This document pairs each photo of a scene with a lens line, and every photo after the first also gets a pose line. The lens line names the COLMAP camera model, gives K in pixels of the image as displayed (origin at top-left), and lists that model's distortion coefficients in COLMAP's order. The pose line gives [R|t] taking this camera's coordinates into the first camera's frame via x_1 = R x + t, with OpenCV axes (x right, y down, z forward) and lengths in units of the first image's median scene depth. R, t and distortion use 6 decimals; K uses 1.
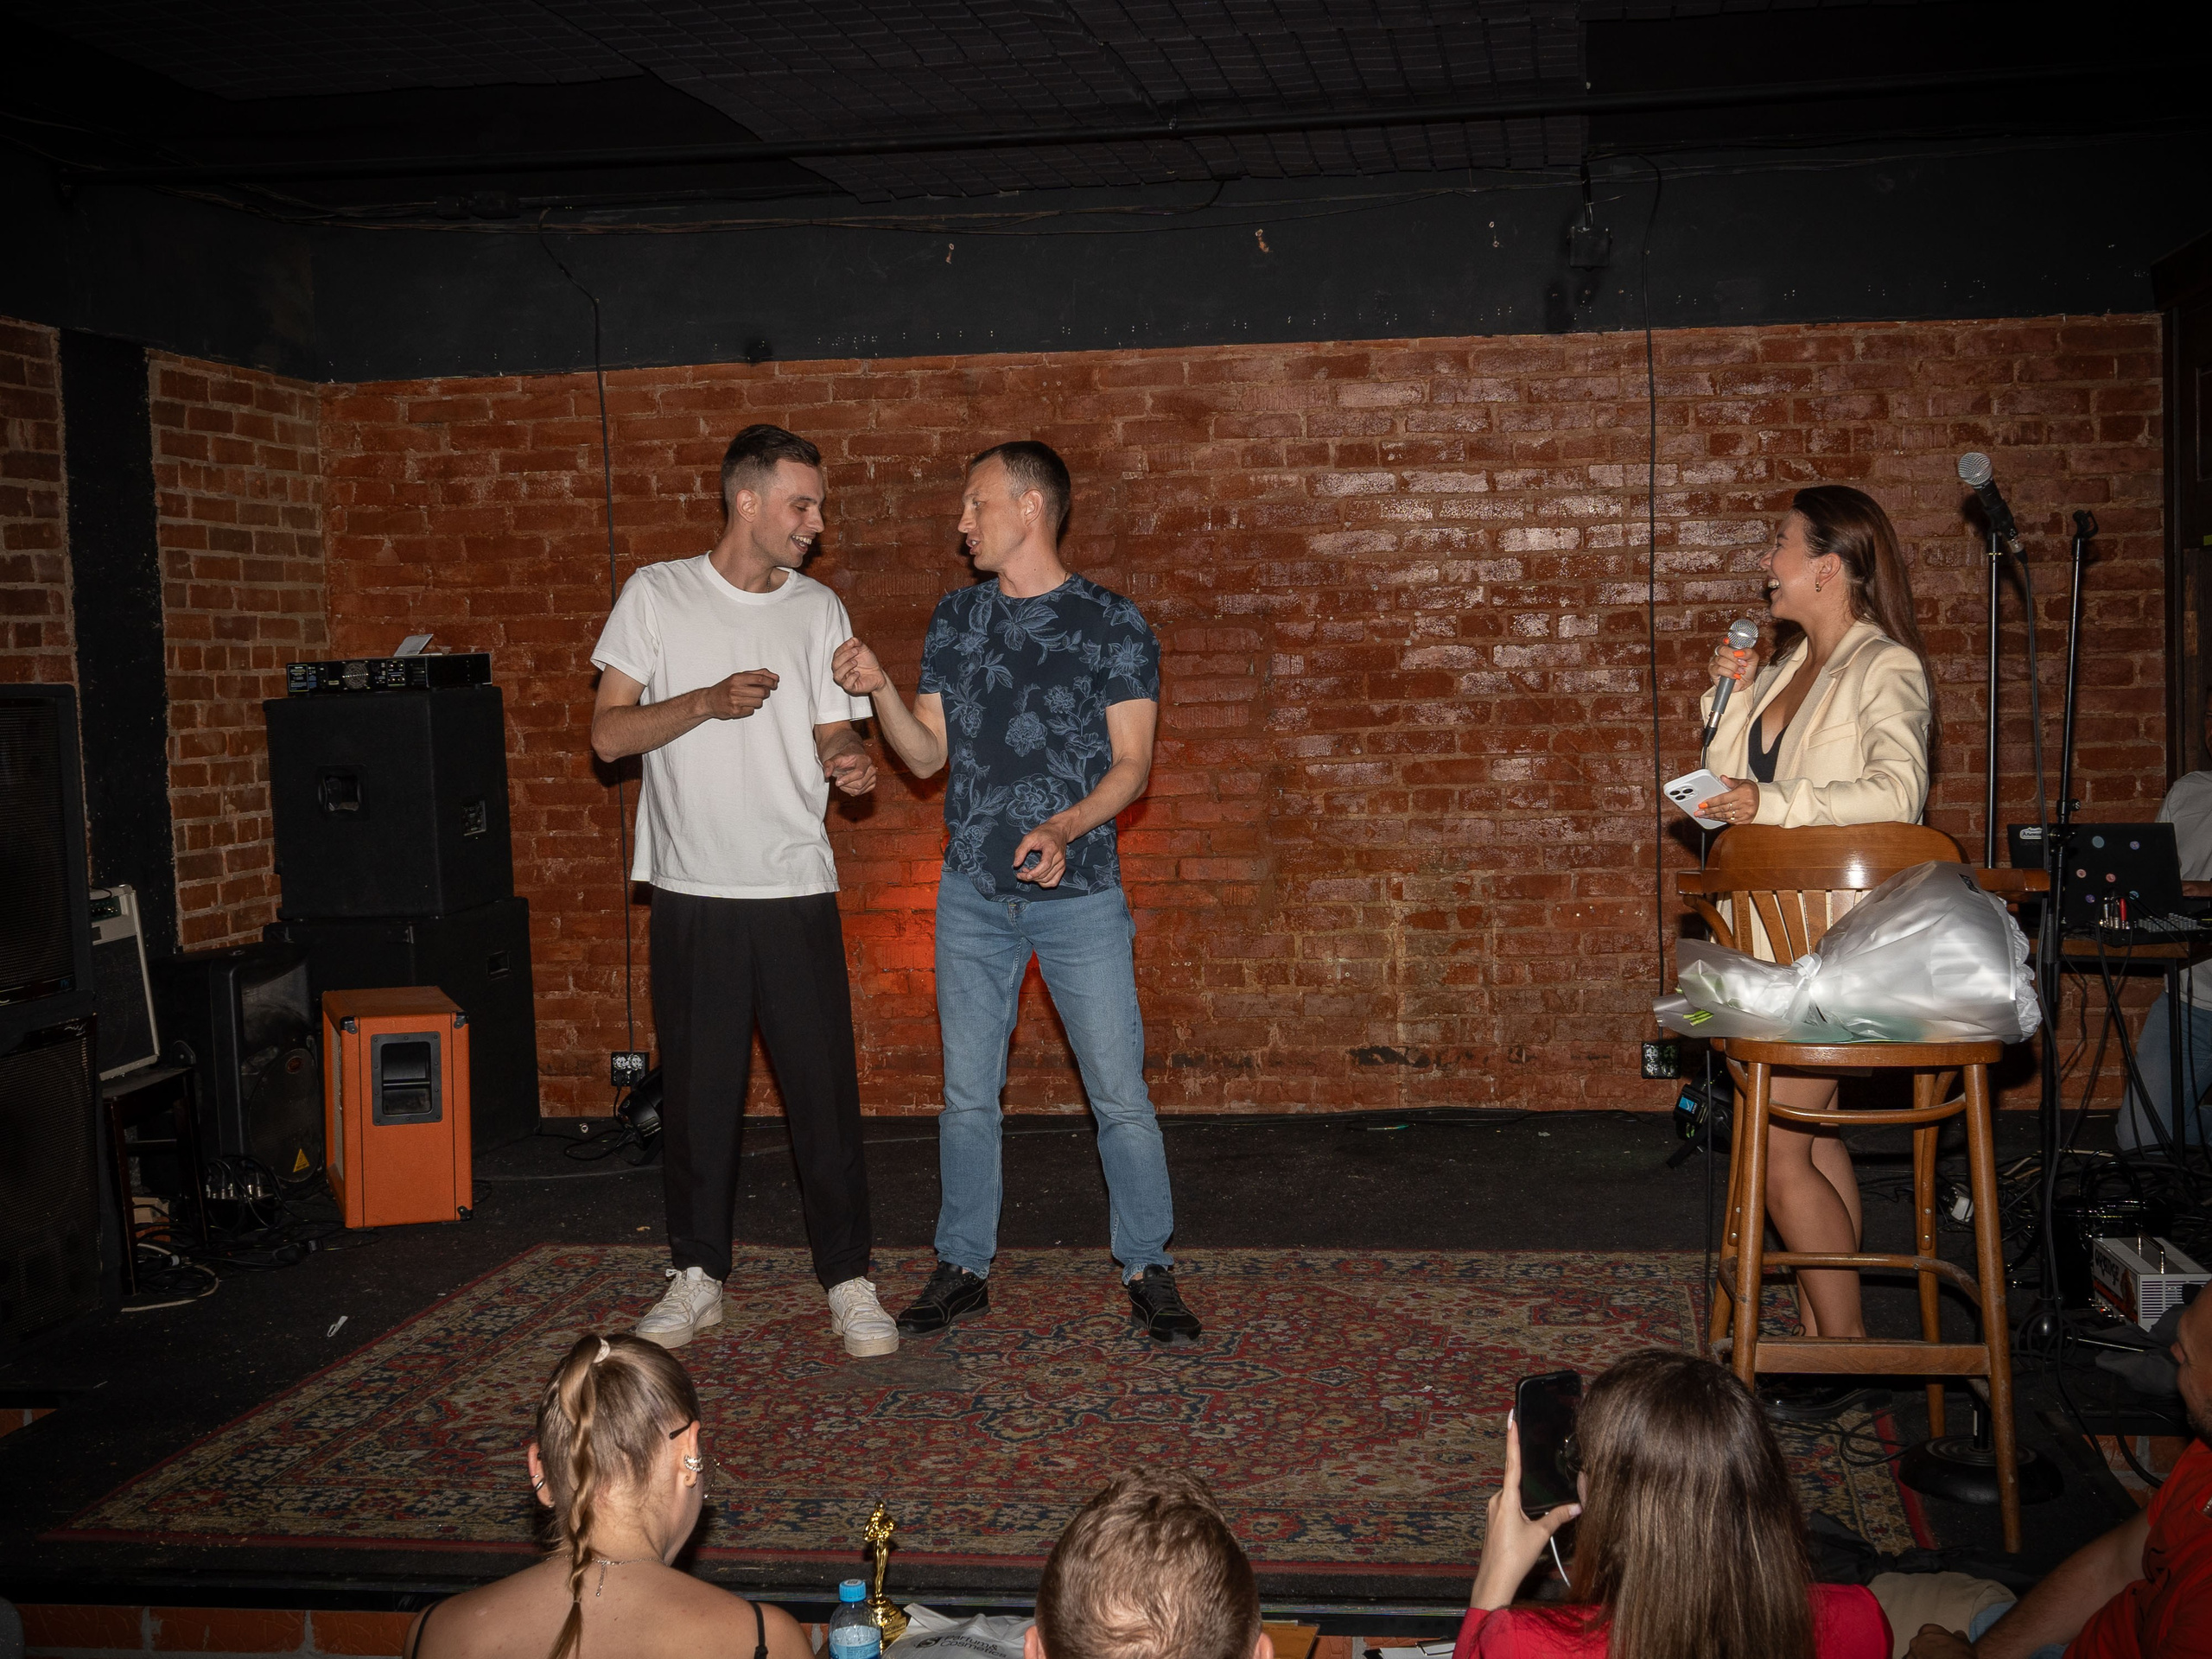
lens RADIAL K [[2675.4, 0, 1120.8], [0, 2675.4, 809.8], [0, 0, 1]] dist [-0.023271, 0.027692]
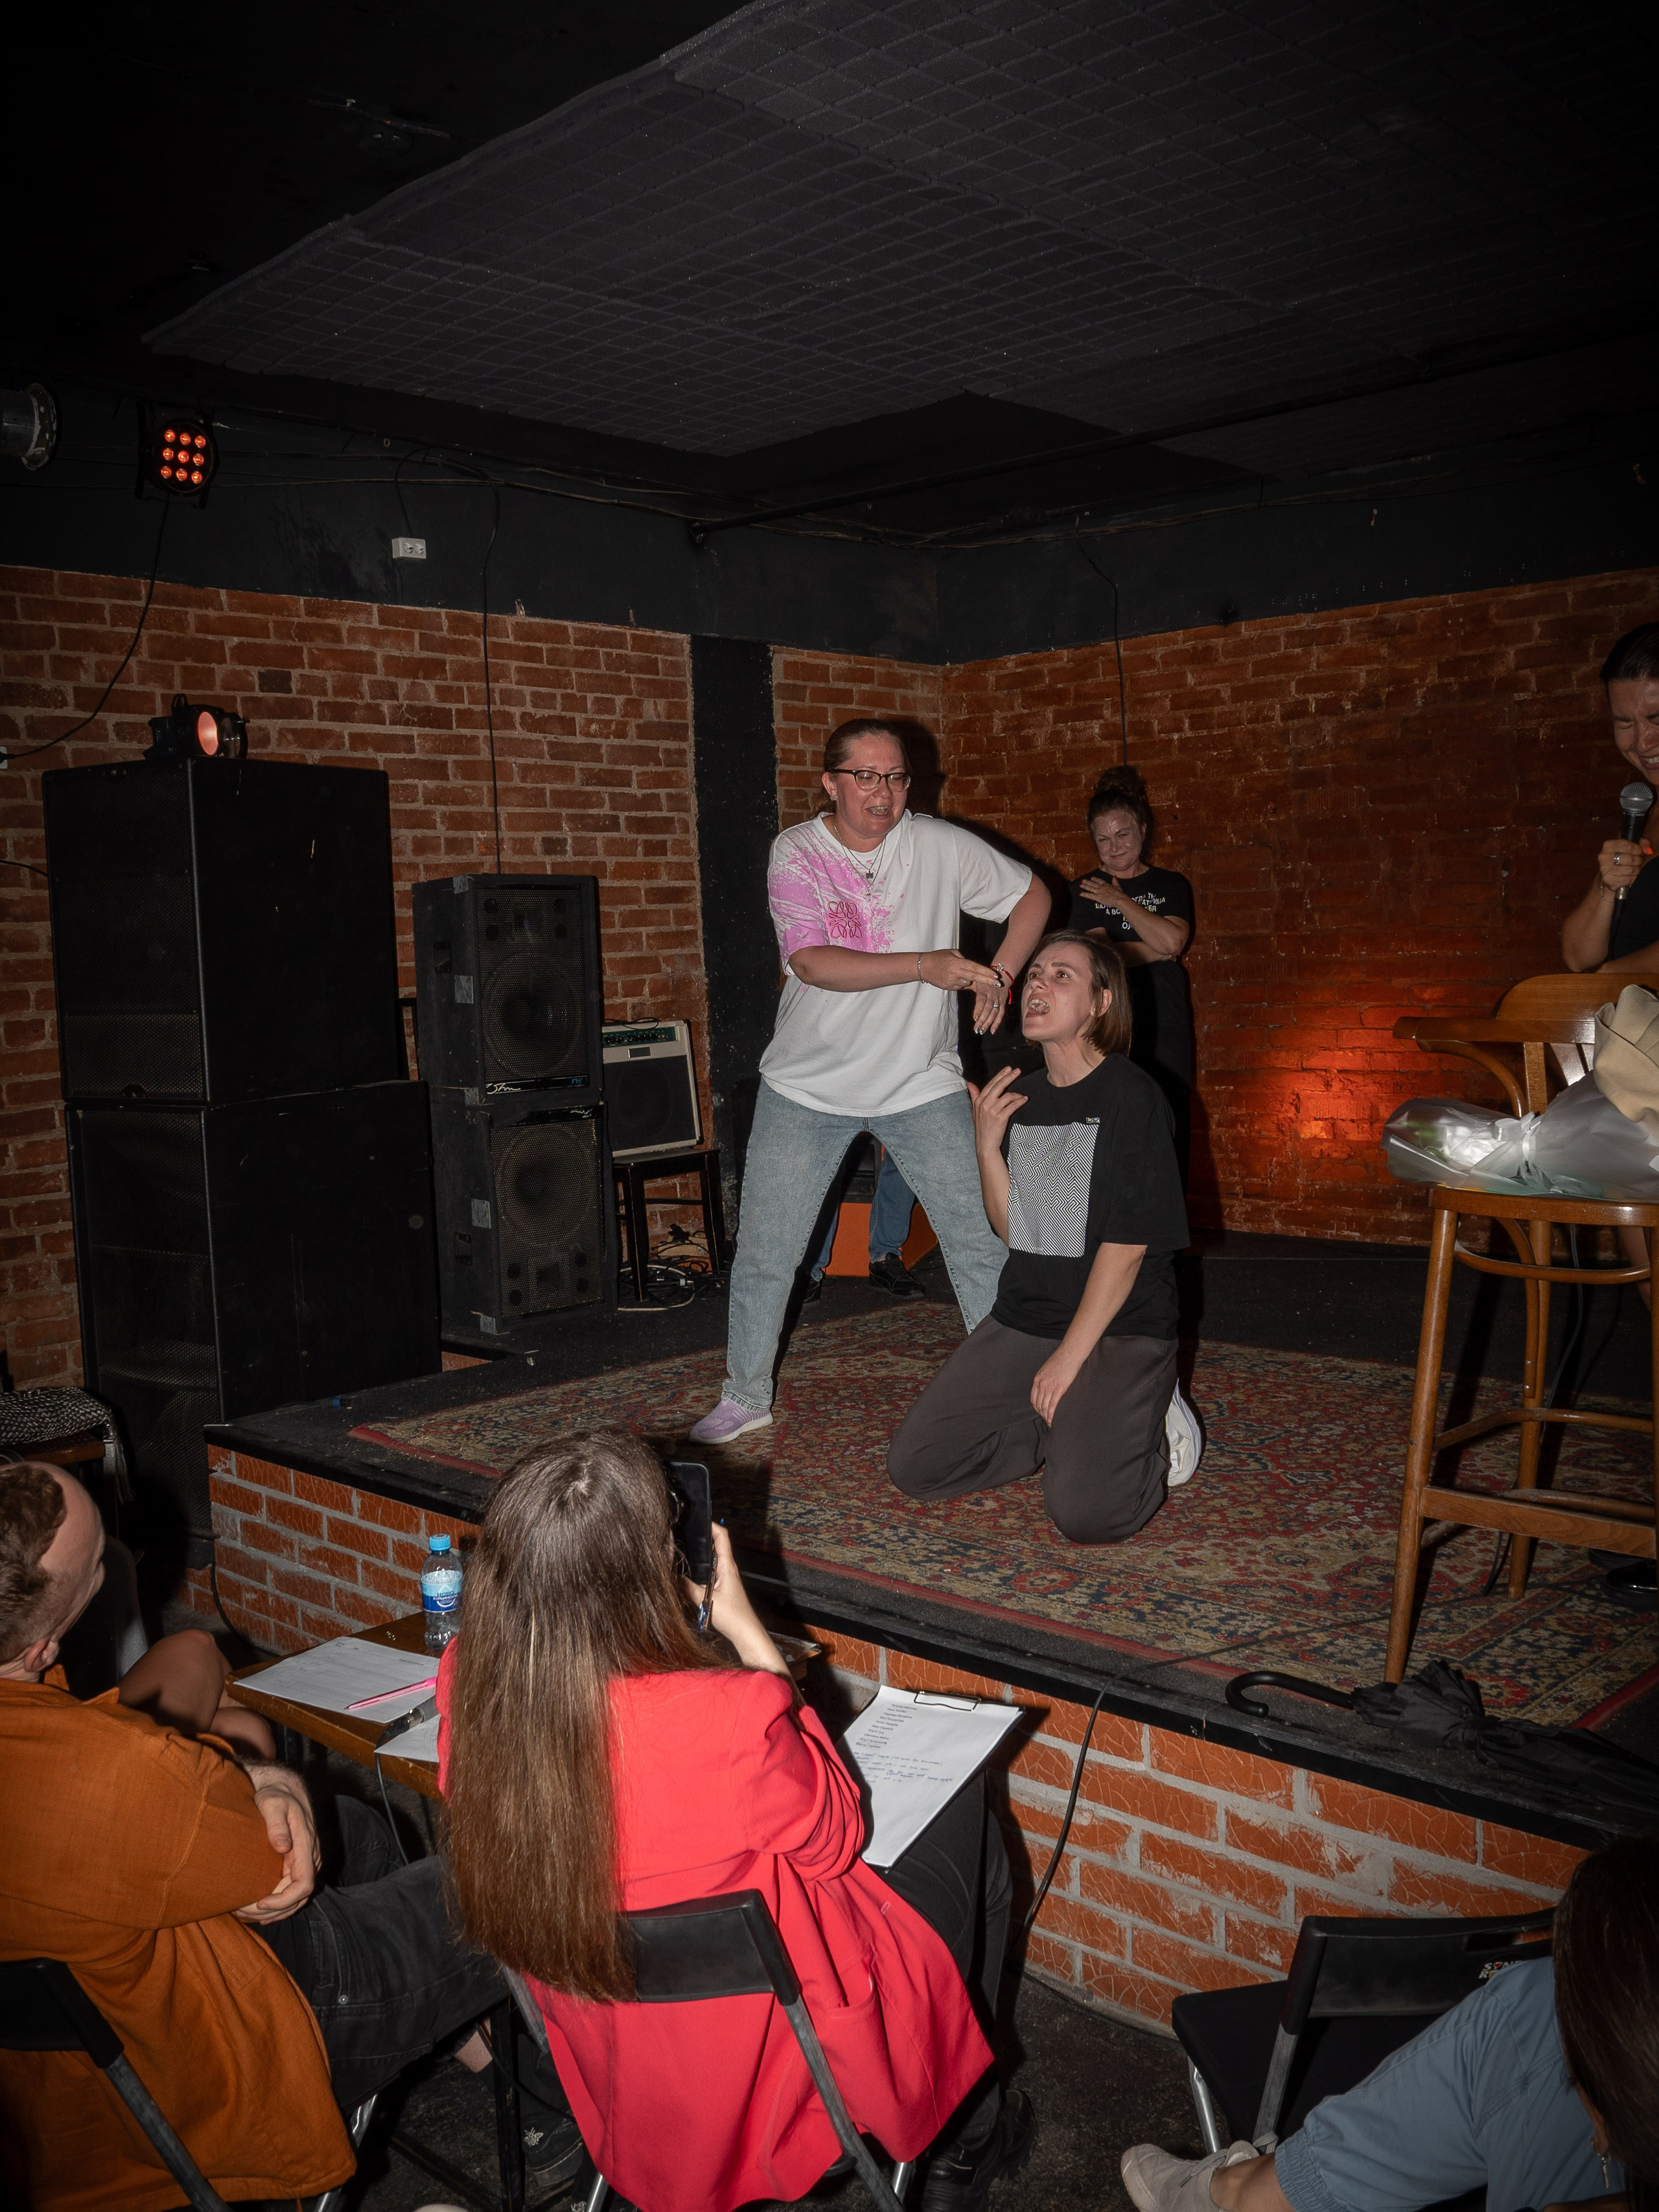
lens RADIAL K [[1968.9, 0, 813.2], [0, 1968.9, 1090.2], [0, 0, 1]] dist [-0.047924, 0.016370]
pose [[0.821218, 0.049215, -0.568489, 0.244571], [-0.027284, 0.998521, 0.047030, 0.012061], [0.569962, -0.023111, 0.821346, 0.143687]]
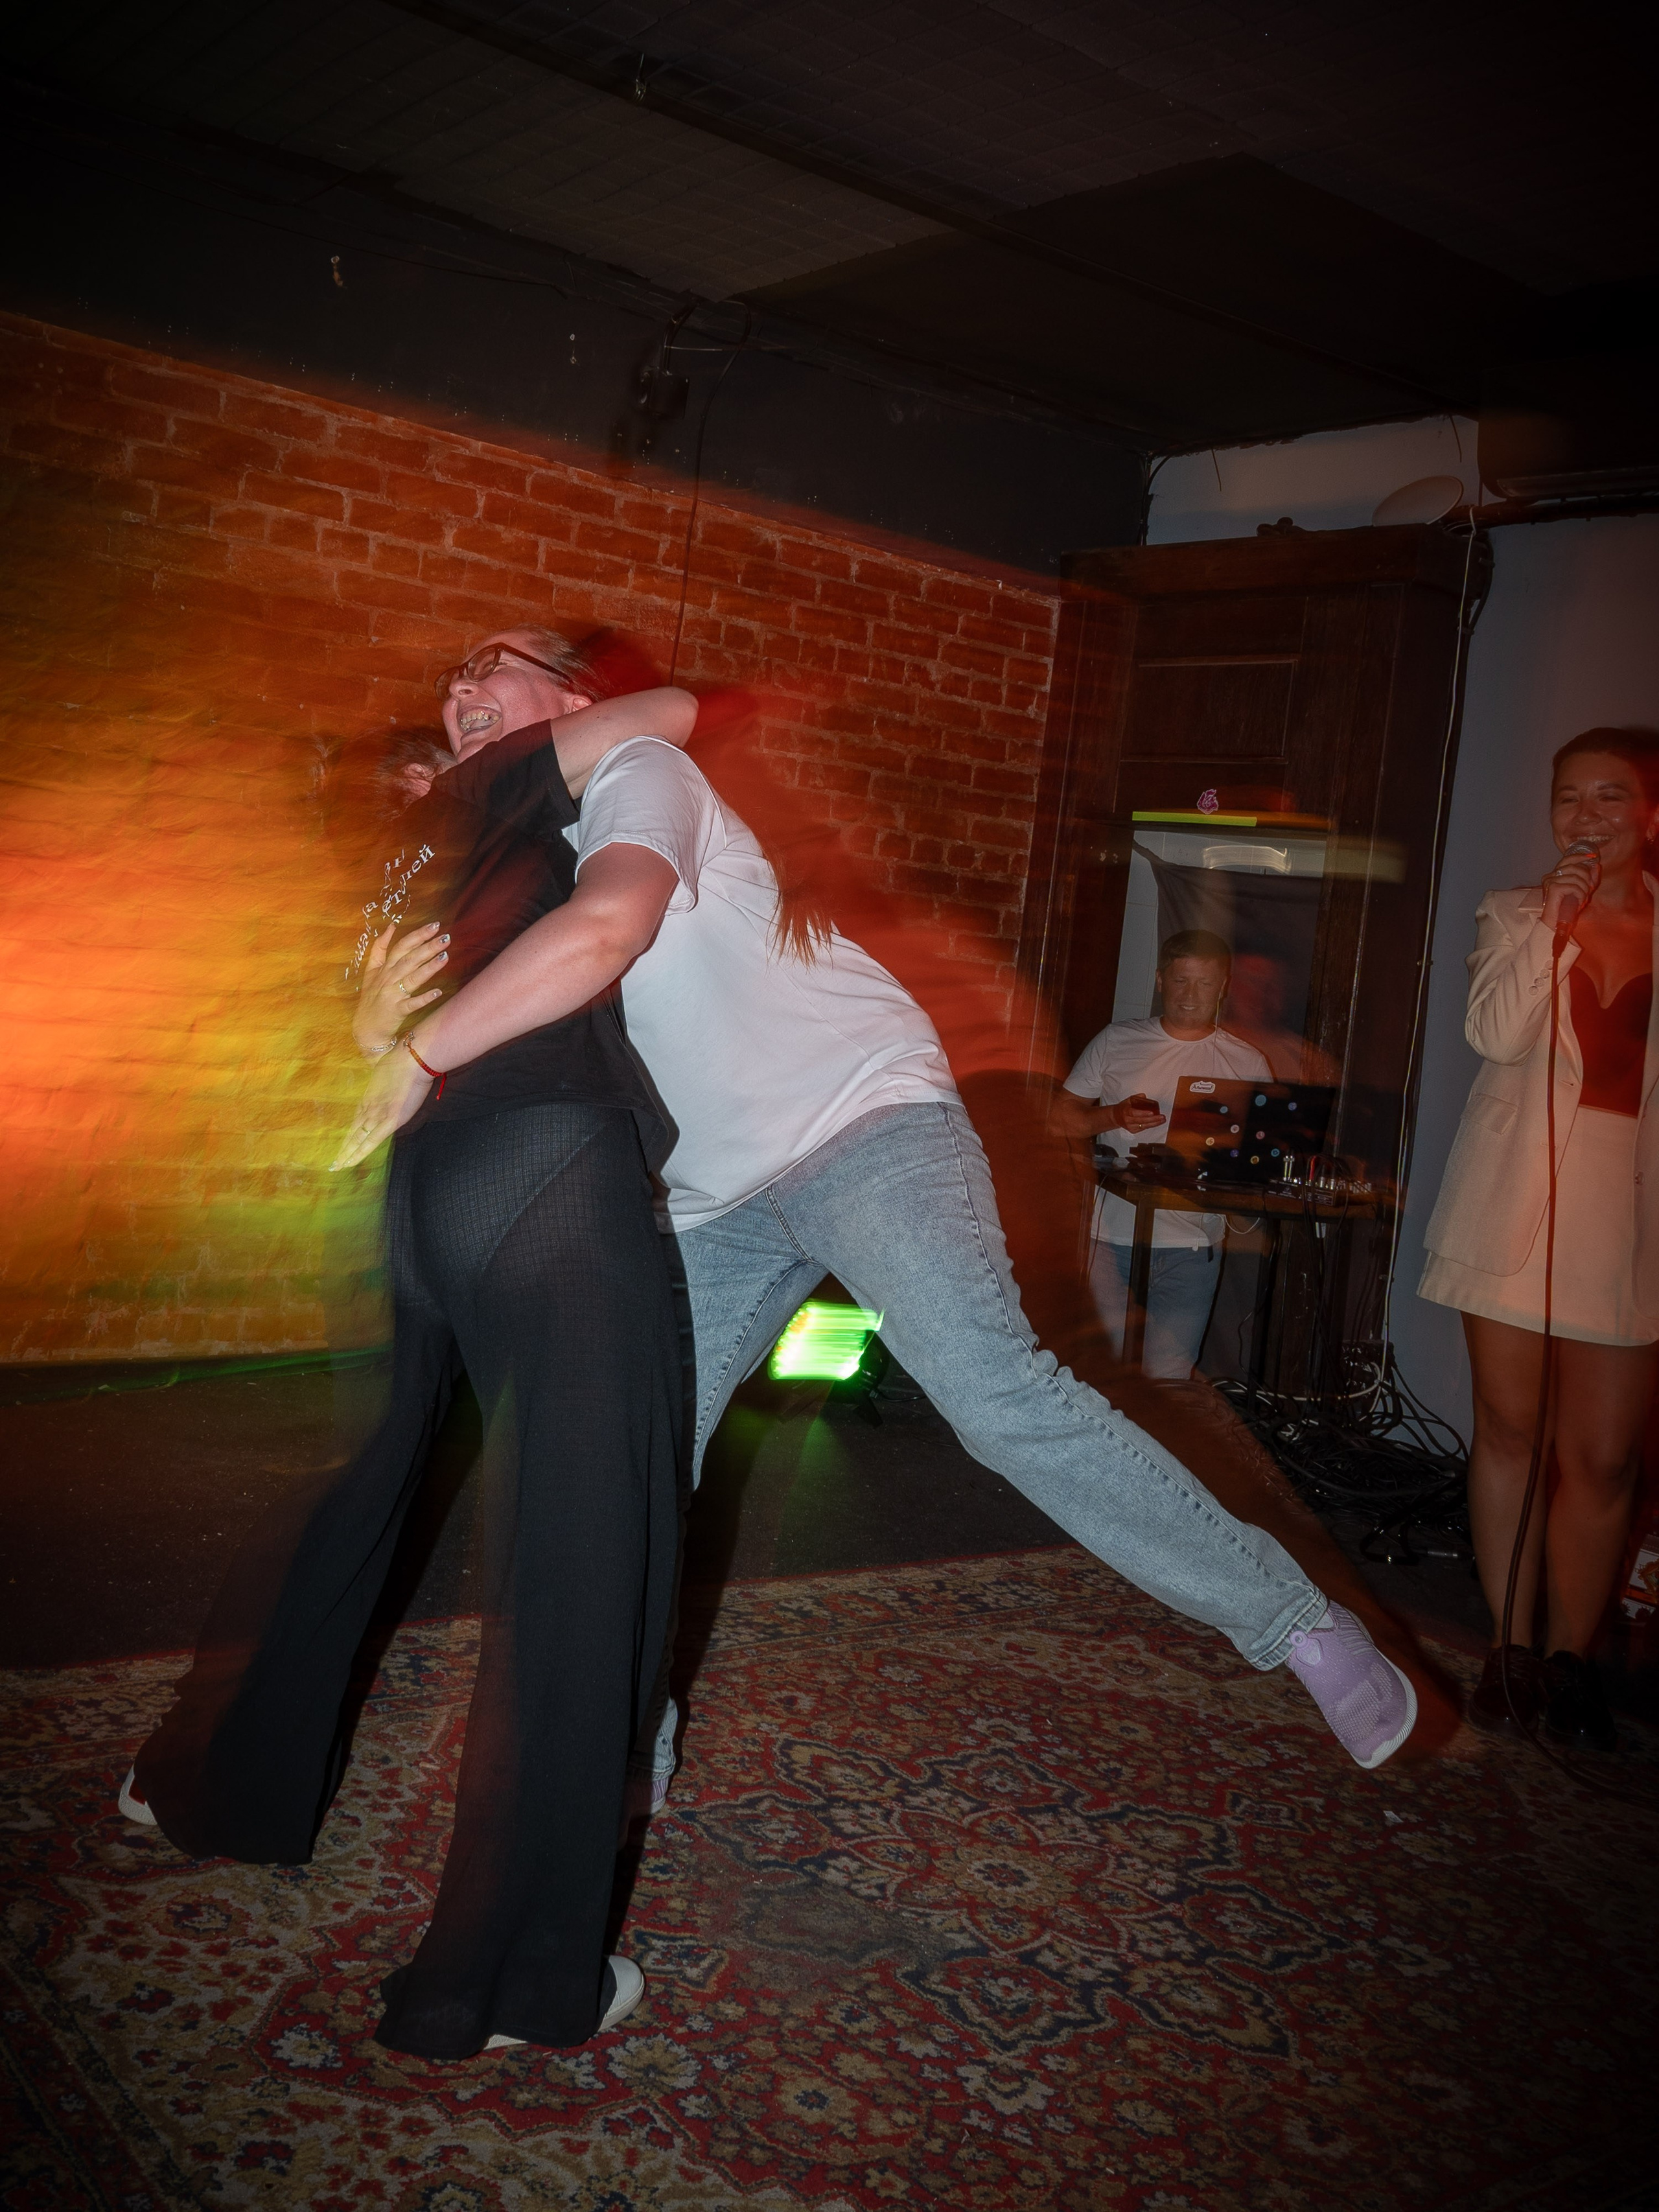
lens RADIAL K [[2169.8, 0, 693.0], [0, 2169.8, 923.9], [0, 0, 1]] dist [0.010960, 0.013676]
pose [[0.689278, 0.106342, 0.716650, -0.325287], [-0.091761, 0.994017, -0.059244, 0.011866], [-0.718663, -0.024925, 0.694912, 0.468214]]
